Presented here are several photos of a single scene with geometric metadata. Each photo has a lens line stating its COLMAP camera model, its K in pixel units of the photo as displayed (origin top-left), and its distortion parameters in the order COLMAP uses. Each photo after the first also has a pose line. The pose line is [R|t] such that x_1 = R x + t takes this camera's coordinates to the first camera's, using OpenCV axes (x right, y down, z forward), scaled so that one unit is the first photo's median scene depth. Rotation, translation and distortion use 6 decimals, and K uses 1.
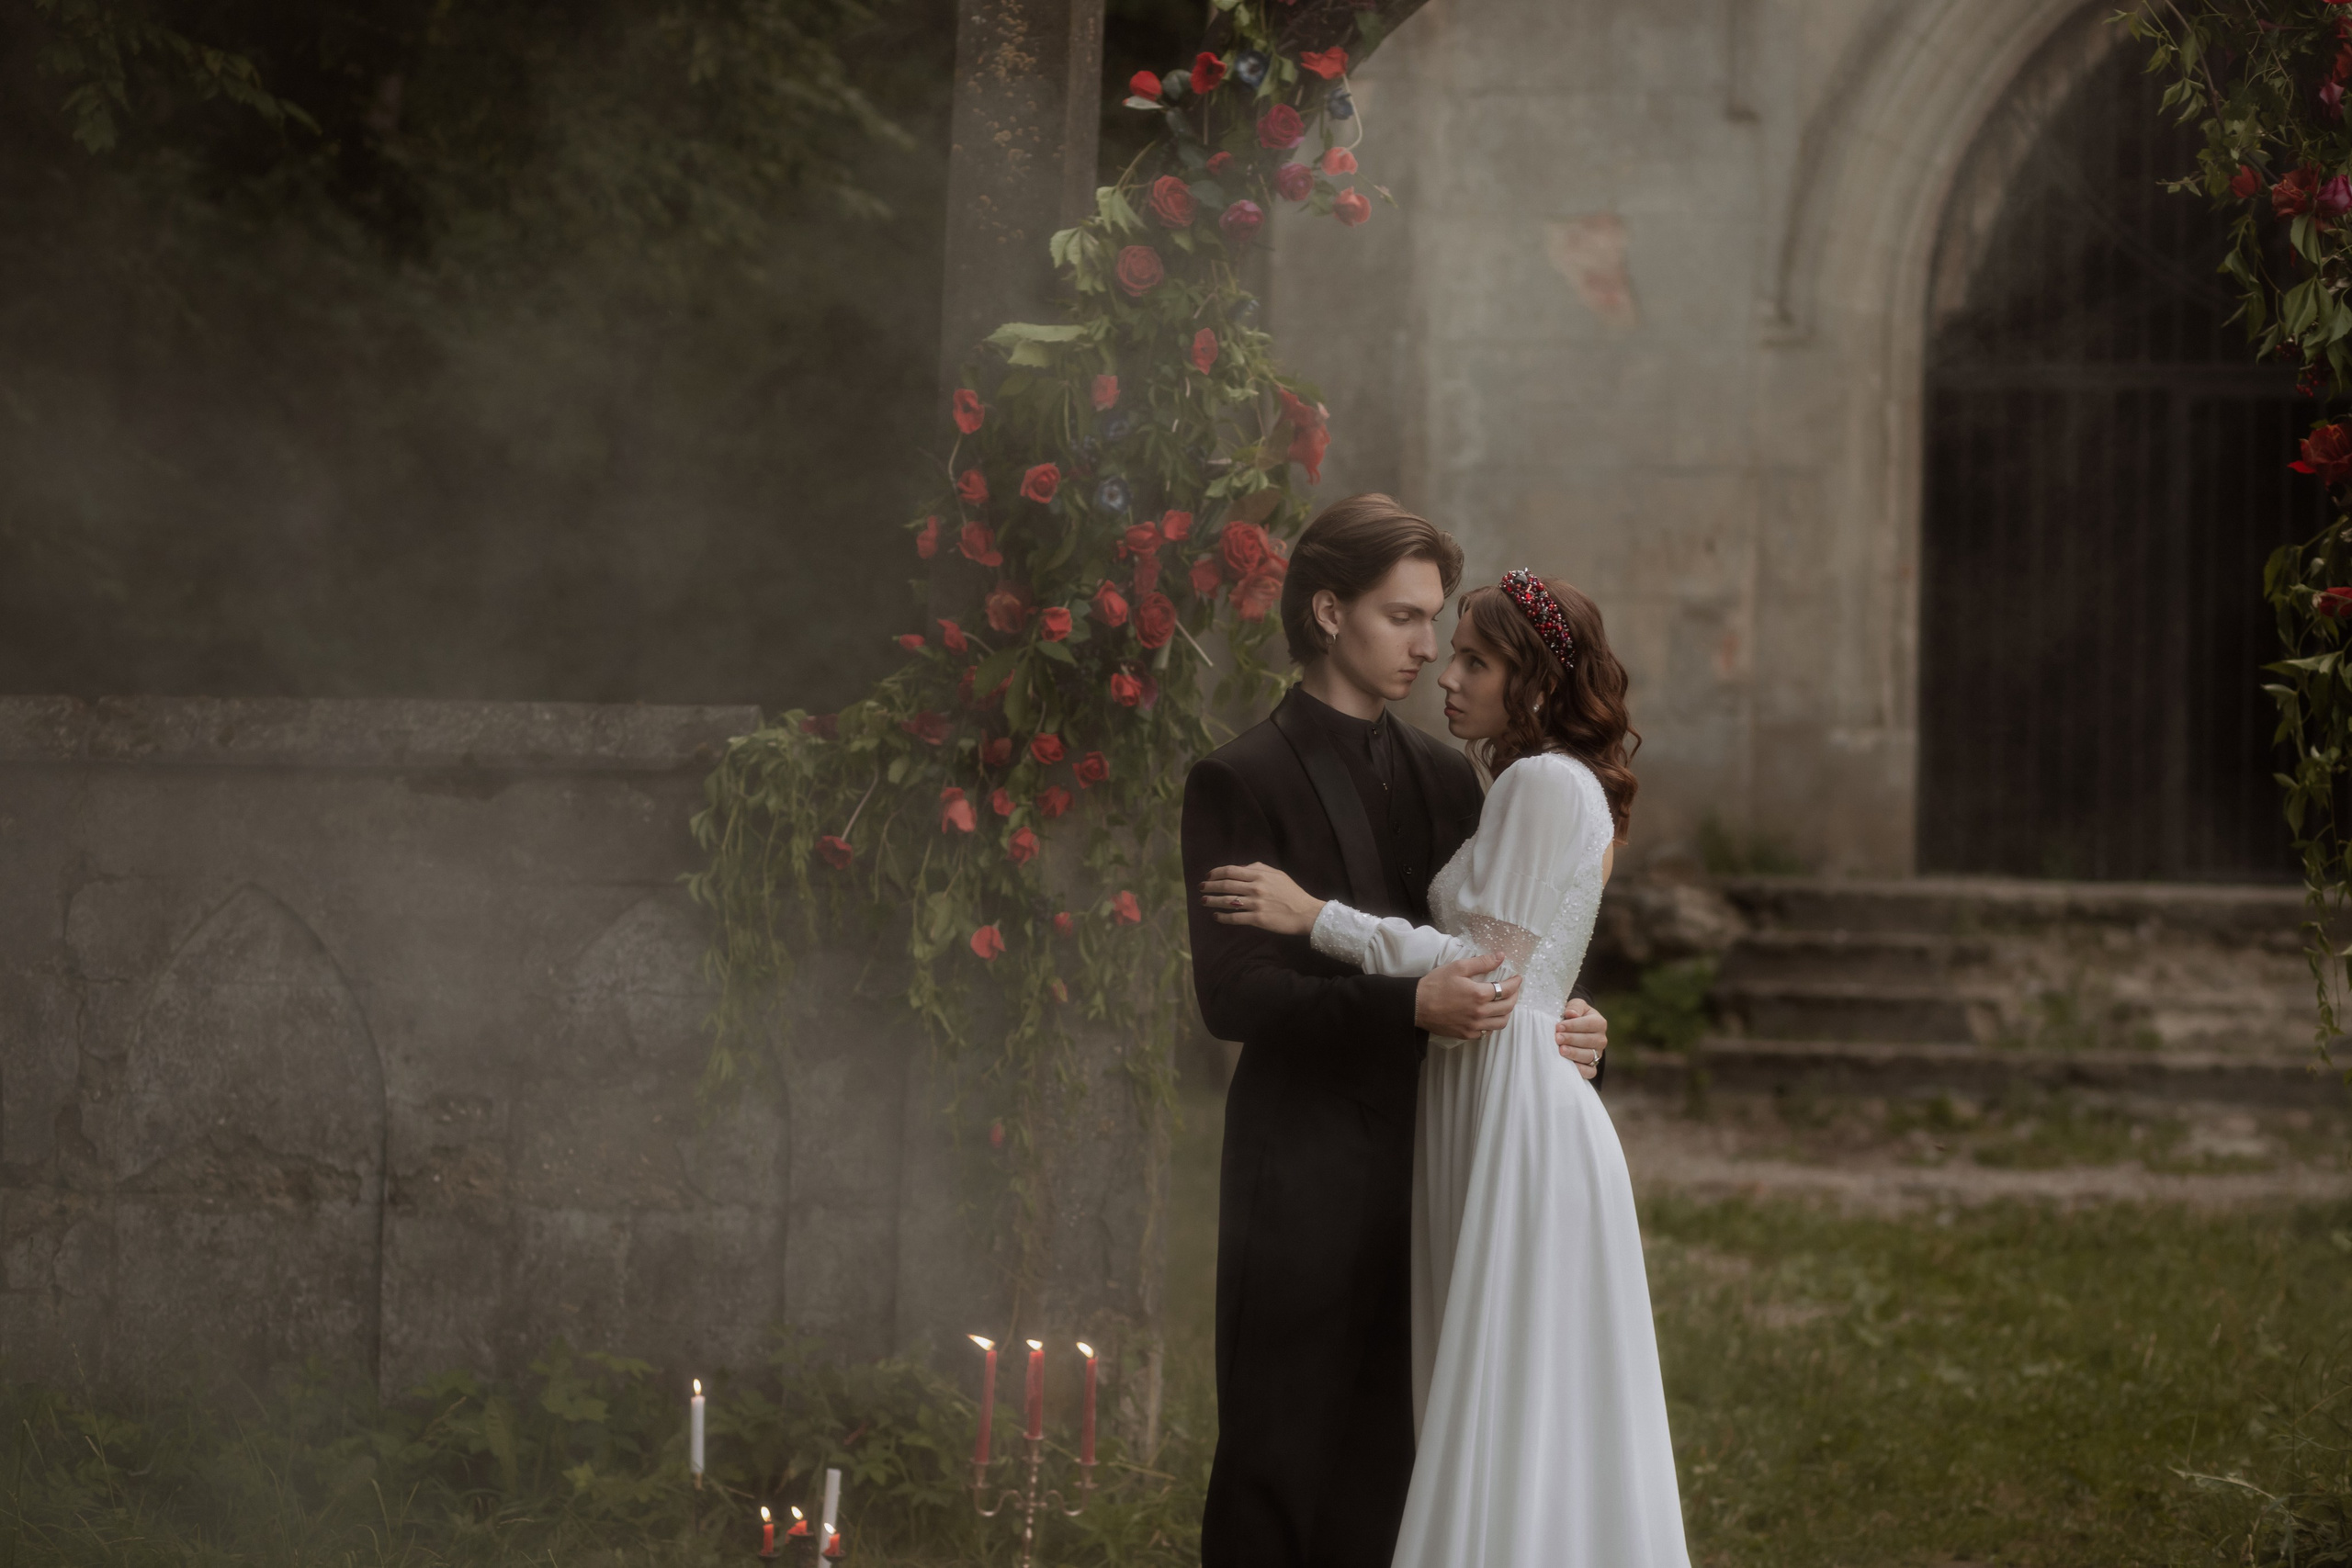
lens RADIAL K [[5667.8, 0, 1103.5], [0, 5667.8, 716.3], [0, 0, 1]] dist [-0.112675, 0.000000]
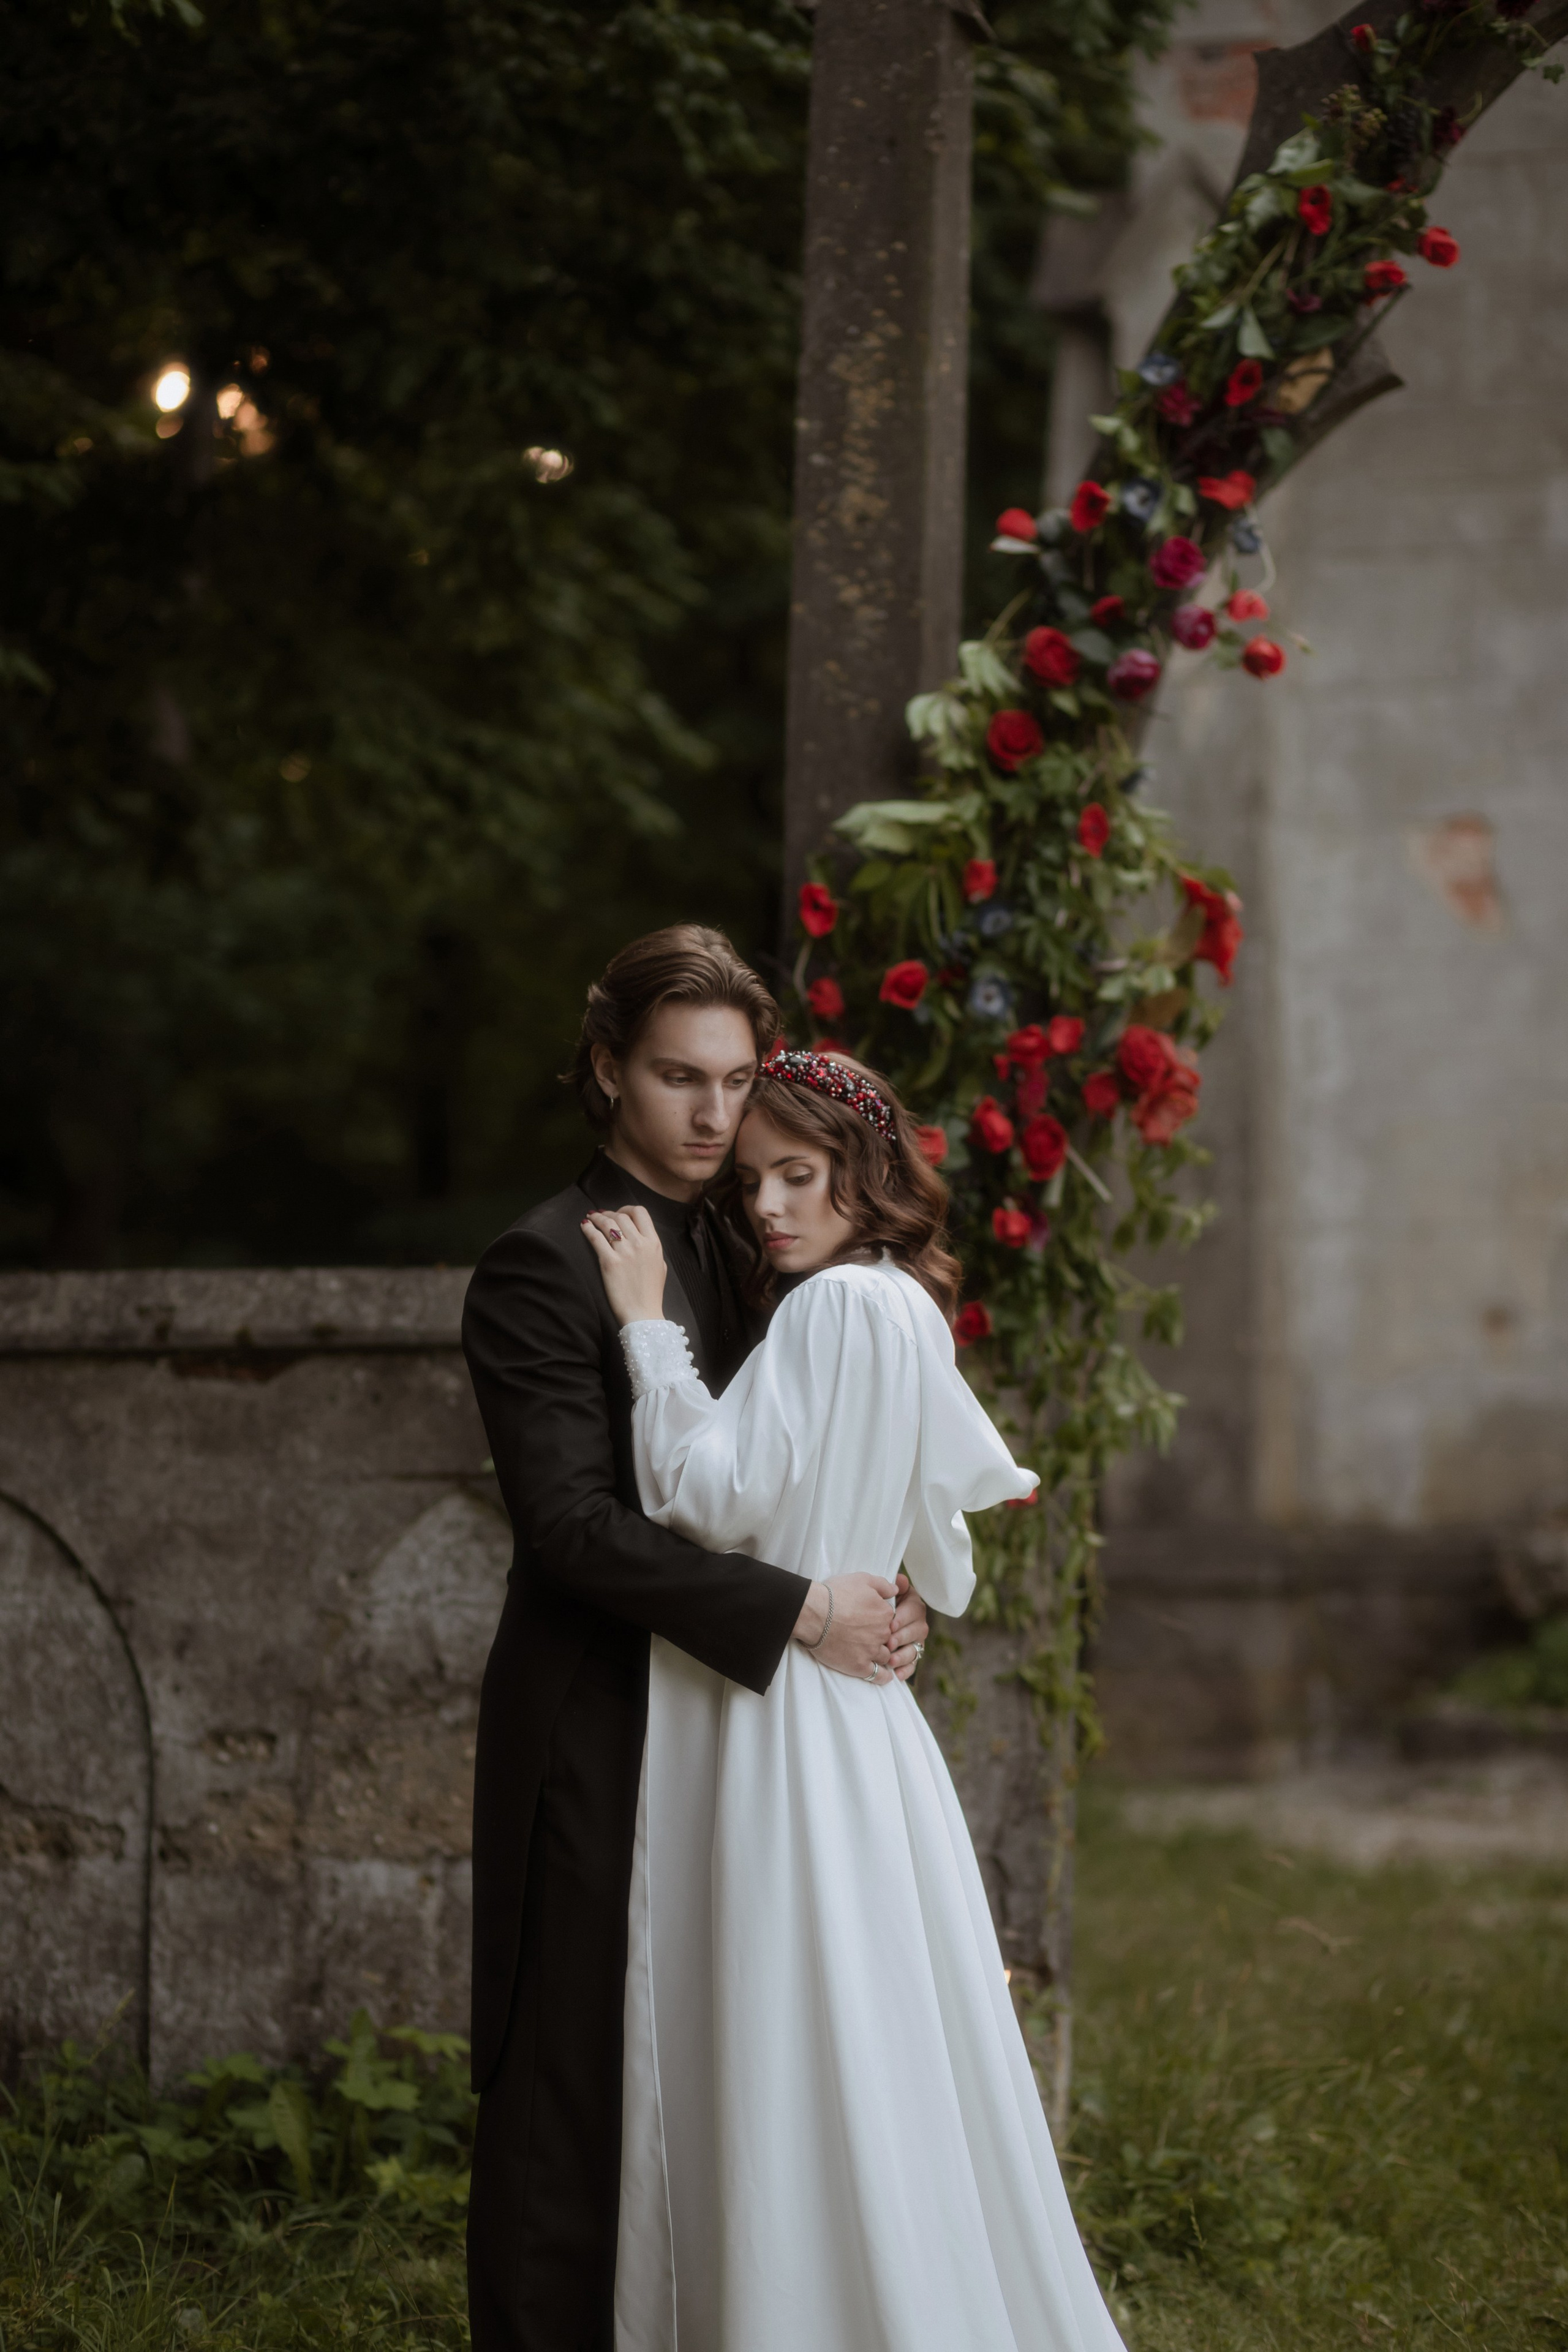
lens RADIAL K [[5668.4, 0, 790.9], [0, 5668.4, 1147.9], [0, 0, 1]] dist [-0.112675, 0.000000]
pose [[0.999422, -0.023116, -0.024911, -0.007473], [0.021720, 0.998255, -0.054919, 0.028670], [0.026137, 0.054346, 0.998180, 0.149654]]
